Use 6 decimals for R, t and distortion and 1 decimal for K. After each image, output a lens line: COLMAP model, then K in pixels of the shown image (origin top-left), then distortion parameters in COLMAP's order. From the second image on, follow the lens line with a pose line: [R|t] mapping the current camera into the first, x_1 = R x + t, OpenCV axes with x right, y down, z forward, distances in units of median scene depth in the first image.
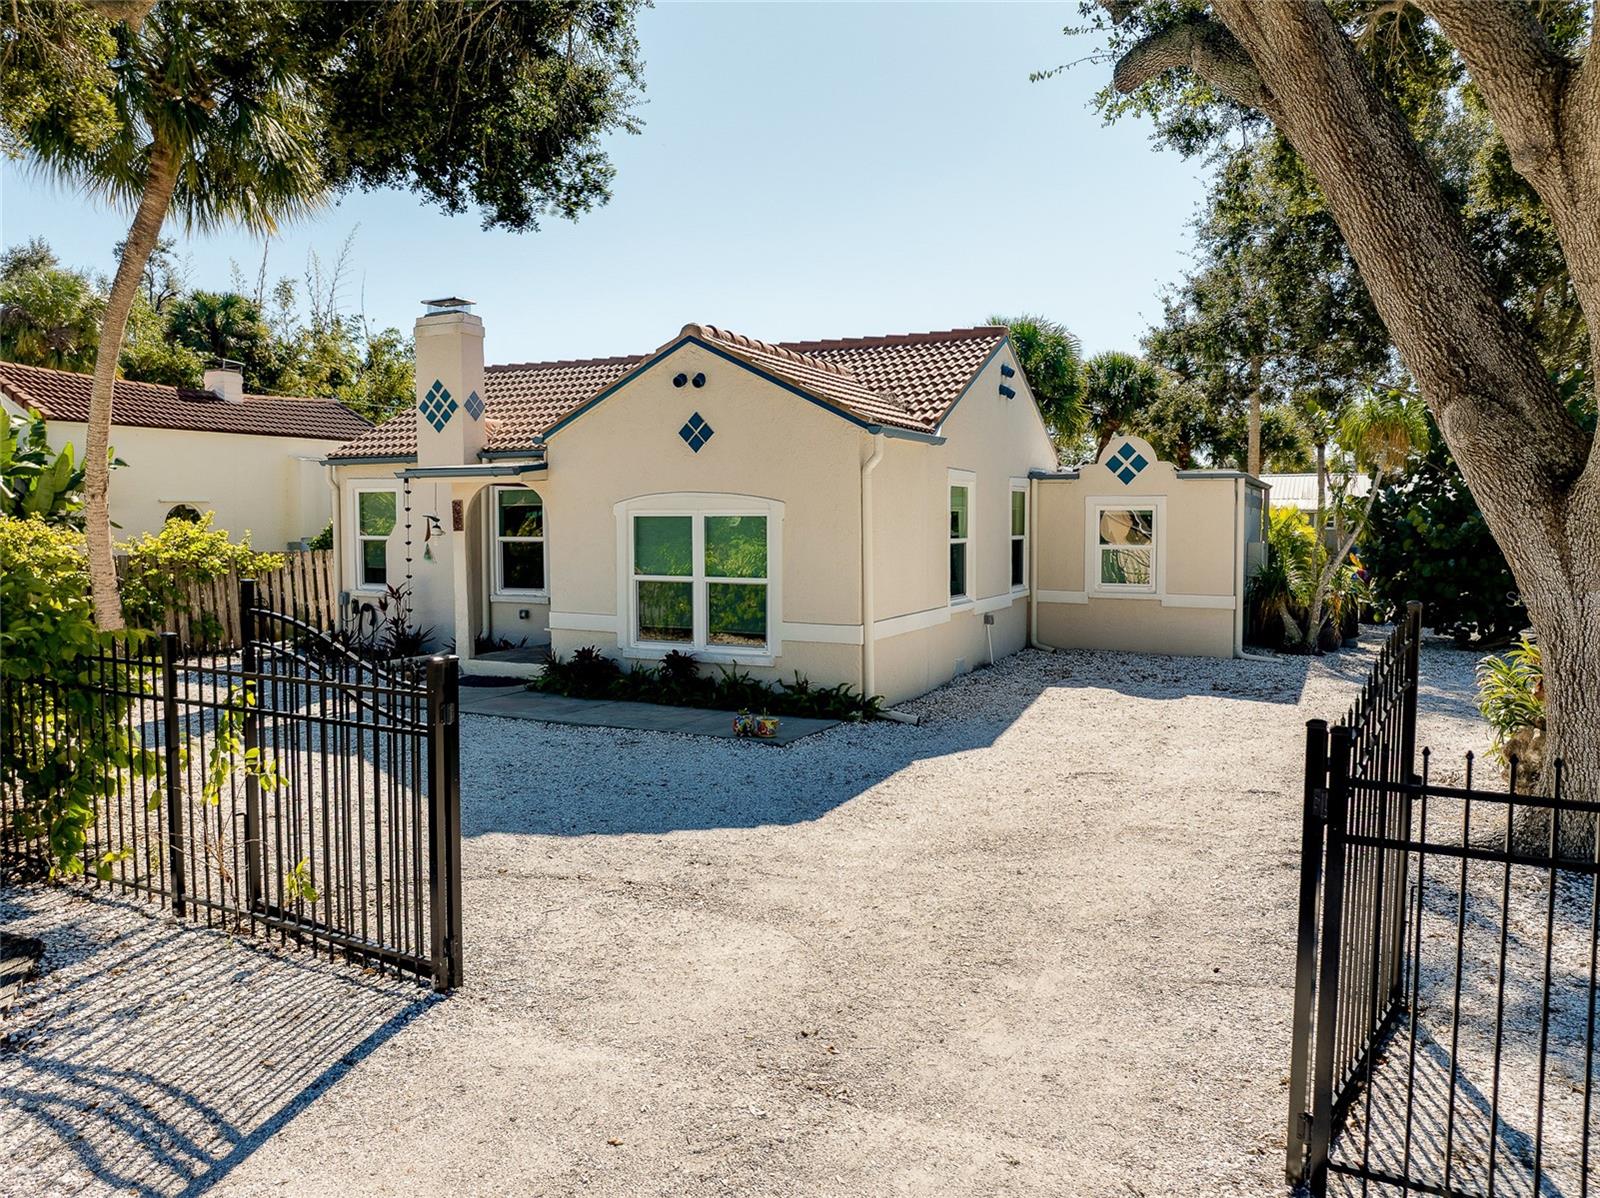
lens RADIAL K [[1125.9, 0, 805.2], [0, 1125.9, 591.7], [0, 0, 1]] dist [-0.040816, 0.001798]
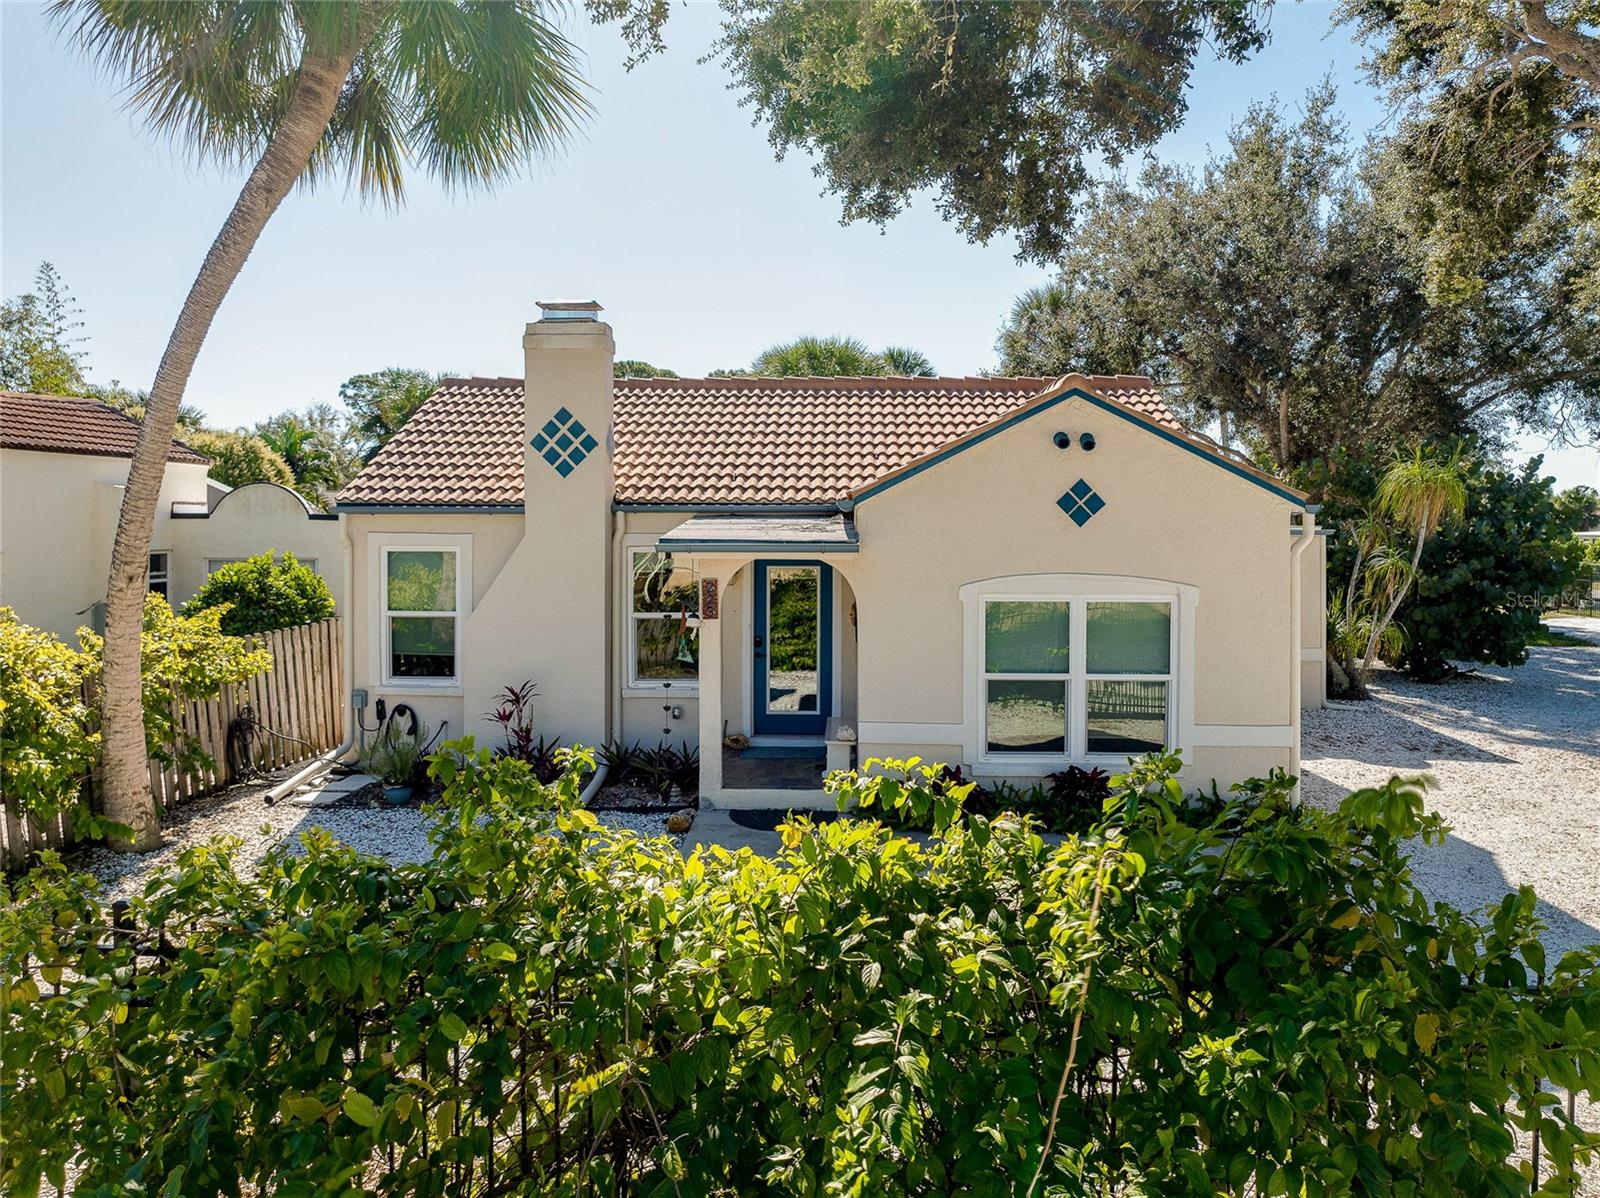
lens RADIAL K [[1145.3, 0, 807.4], [0, 1145.3, 537.9], [0, 0, 1]] dist [-0.030895, 0.001913]
pose [[0.916577, -0.002563, 0.399849, -0.583056], [0.022296, 0.998751, -0.044706, -0.076417], [-0.399235, 0.049891, 0.915490, 0.281123]]
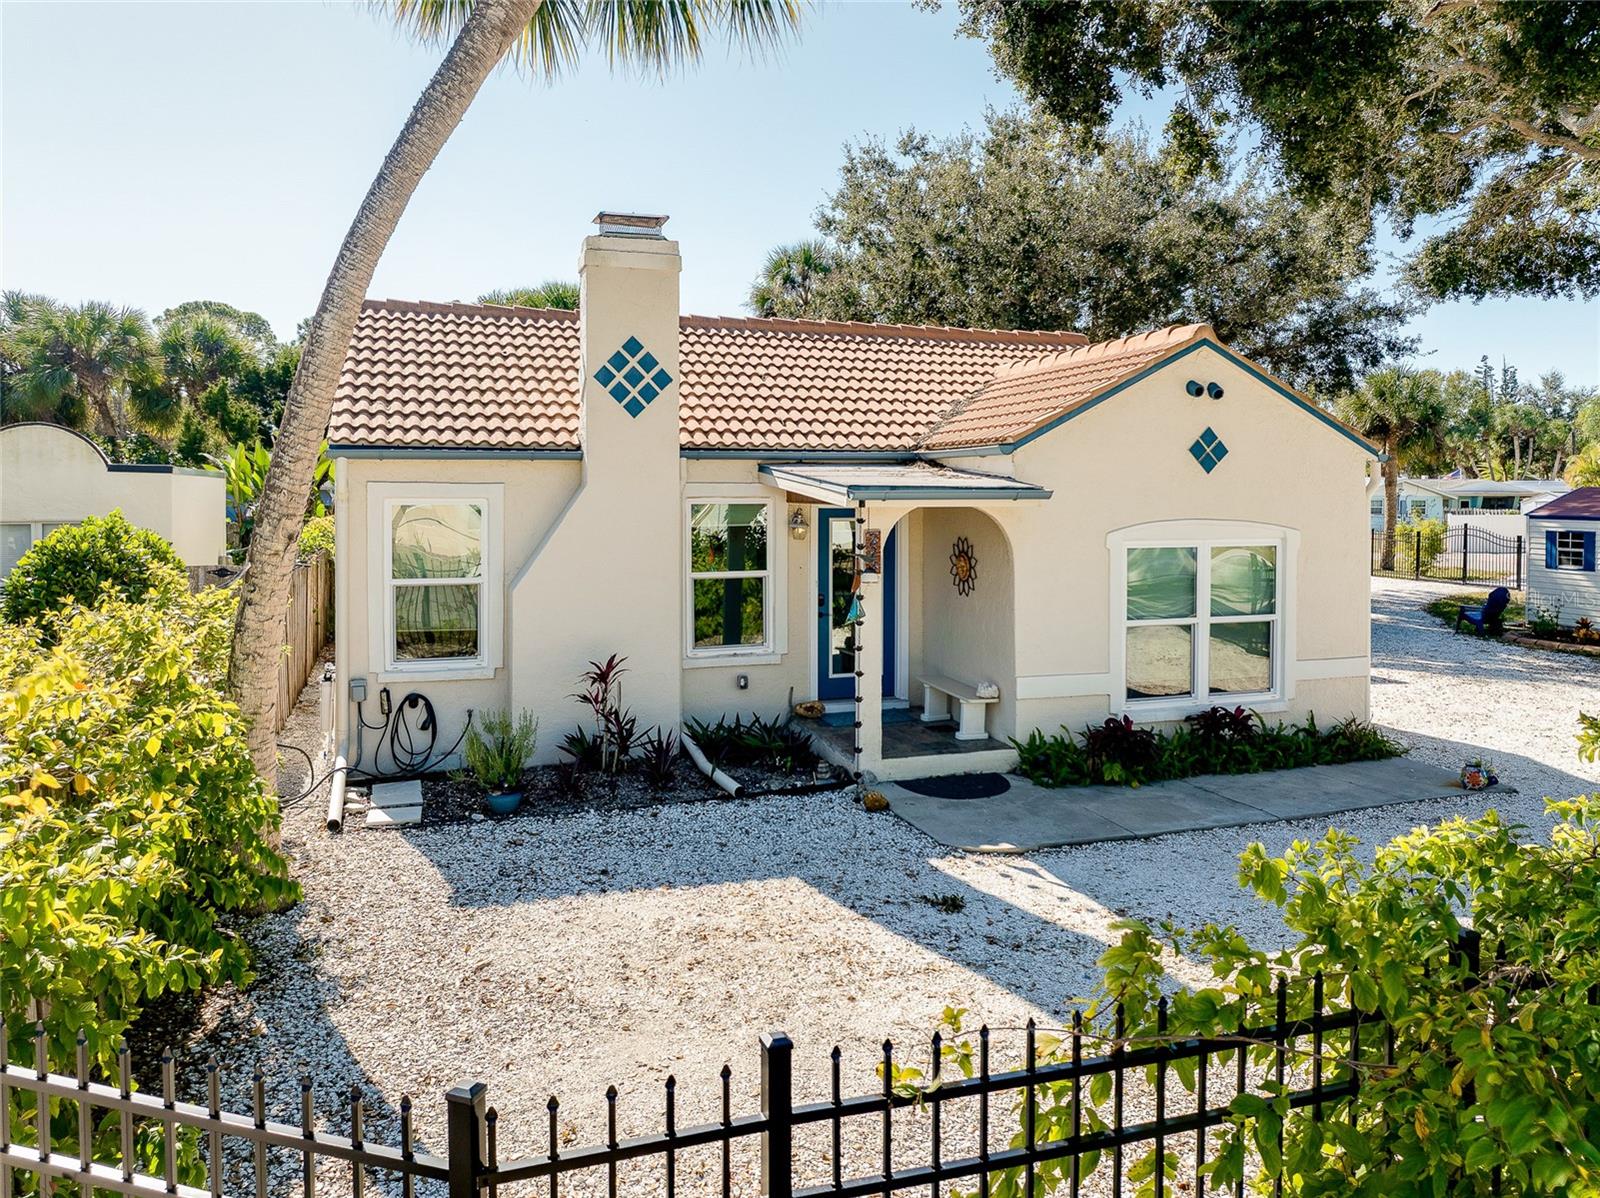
lens RADIAL K [[1152.7, 0, 799.7], [0, 1152.7, 498.9], [0, 0, 1]] dist [-0.026145, -0.001504]
pose [[0.717383, -0.006172, 0.696652, -0.871161], [0.042232, 0.998507, -0.034642, -0.081458], [-0.695398, 0.054273, 0.716572, 0.549686]]
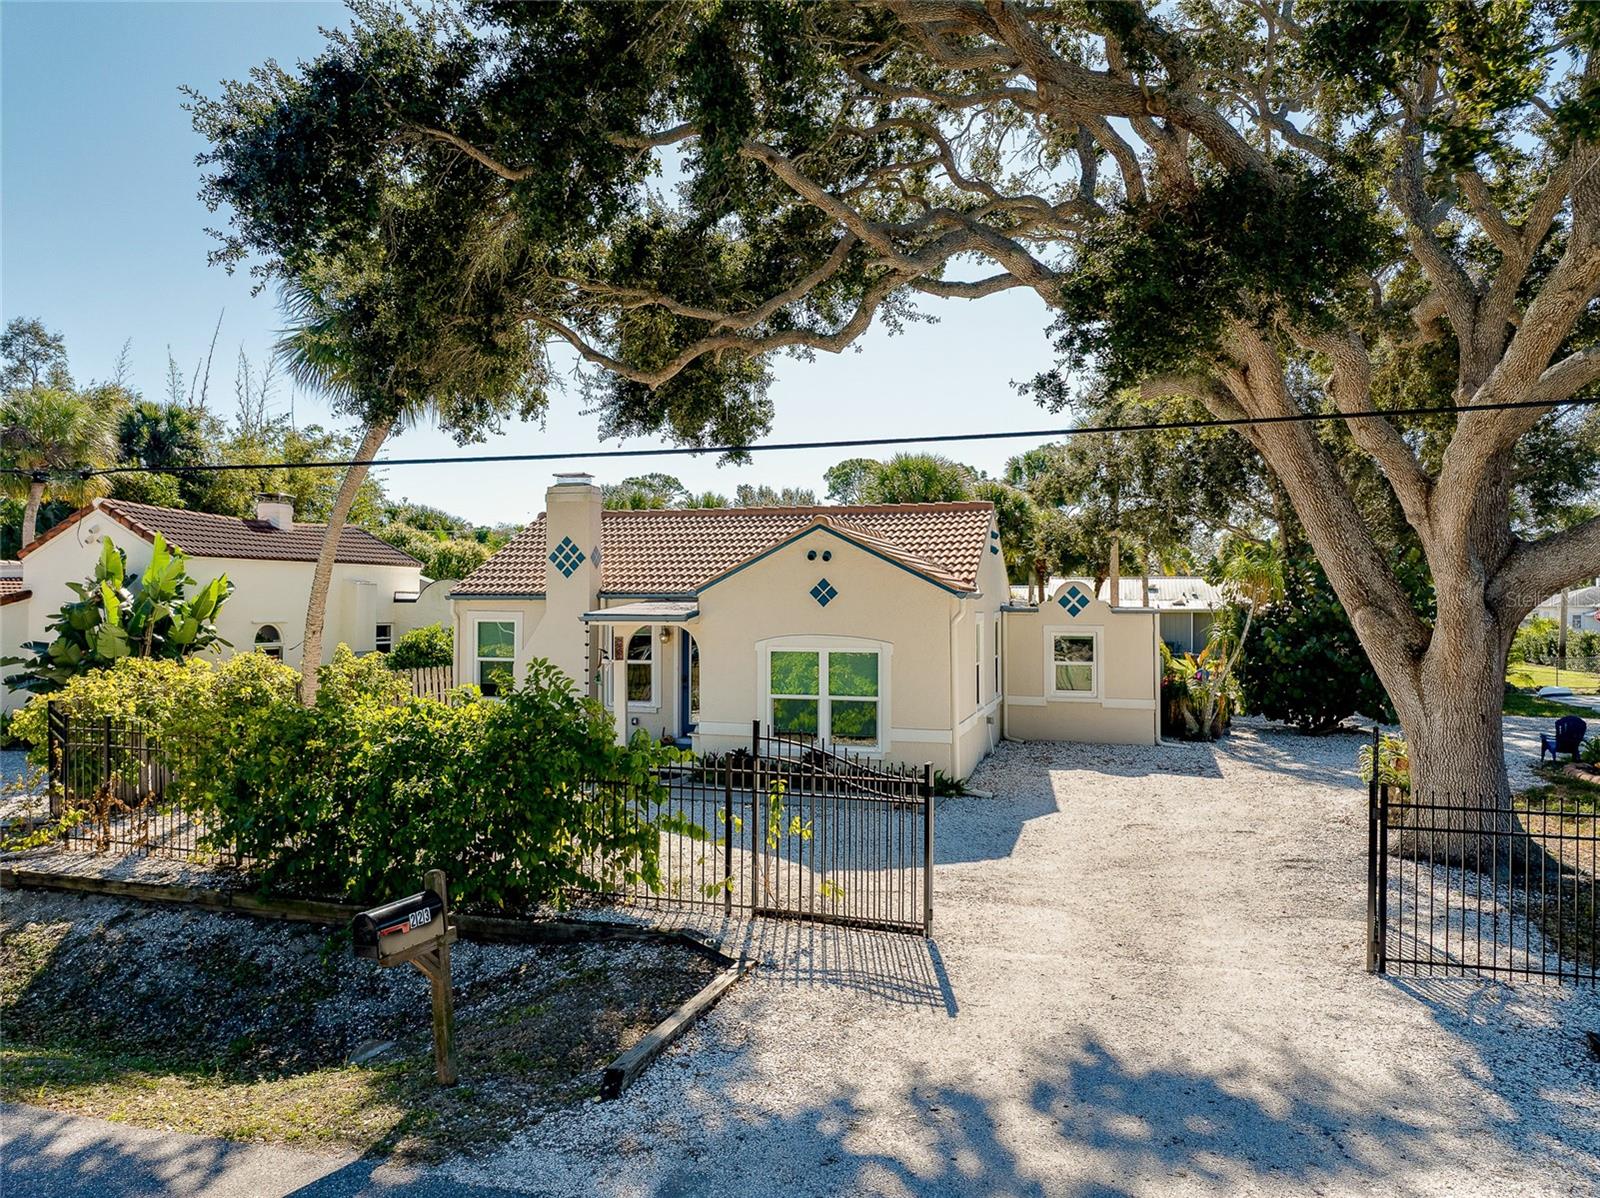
lens RADIAL K [[1123.9, 0, 805.2], [0, 1123.9, 595.4], [0, 0, 1]] dist [-0.042616, 0.000685]
pose [[0.985604, 0.003786, 0.169026, -0.332169], [0.008292, 0.997464, -0.070694, -0.037142], [-0.168865, 0.071078, 0.983073, -0.345828]]
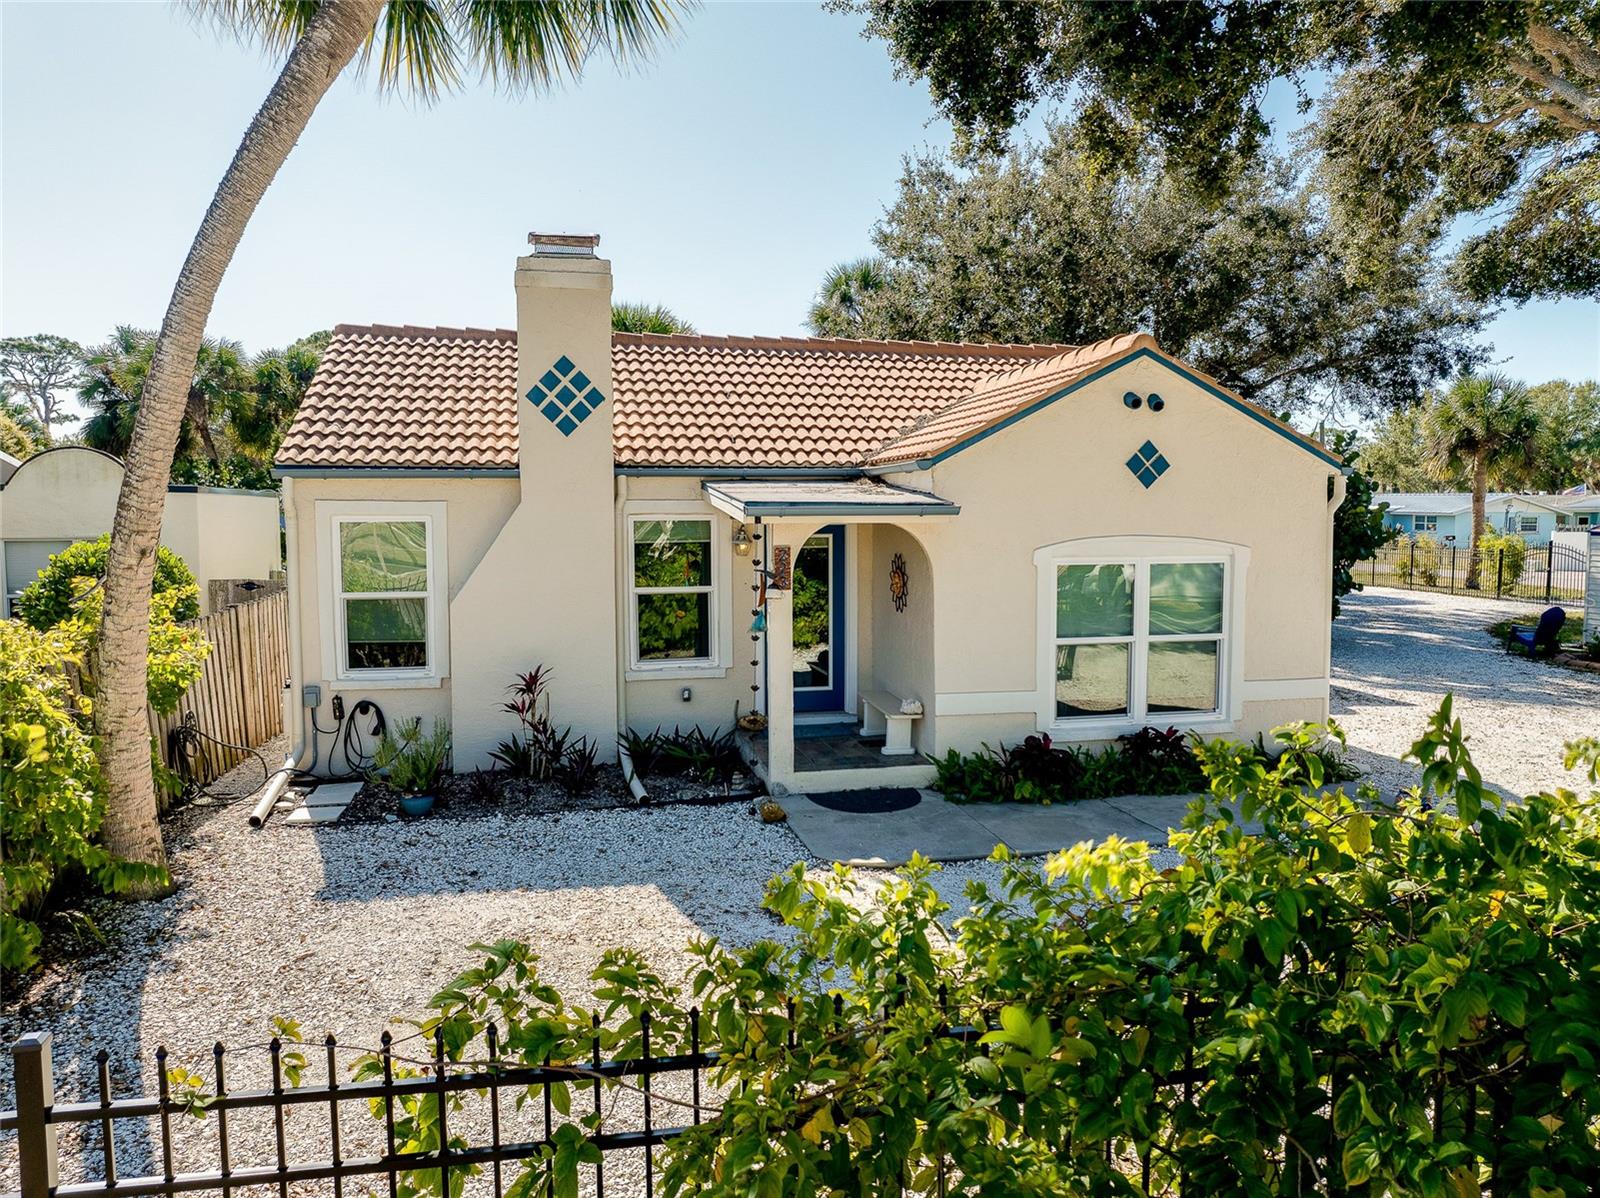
lens RADIAL K [[1125.3, 0, 798.3], [0, 1125.3, 584.8], [0, 0, 1]] dist [-0.029786, -0.001138]
pose [[0.786143, -0.045166, 0.616392, -0.762302], [0.040343, 0.998949, 0.021745, -0.075622], [-0.616727, 0.007772, 0.787139, 0.471607]]
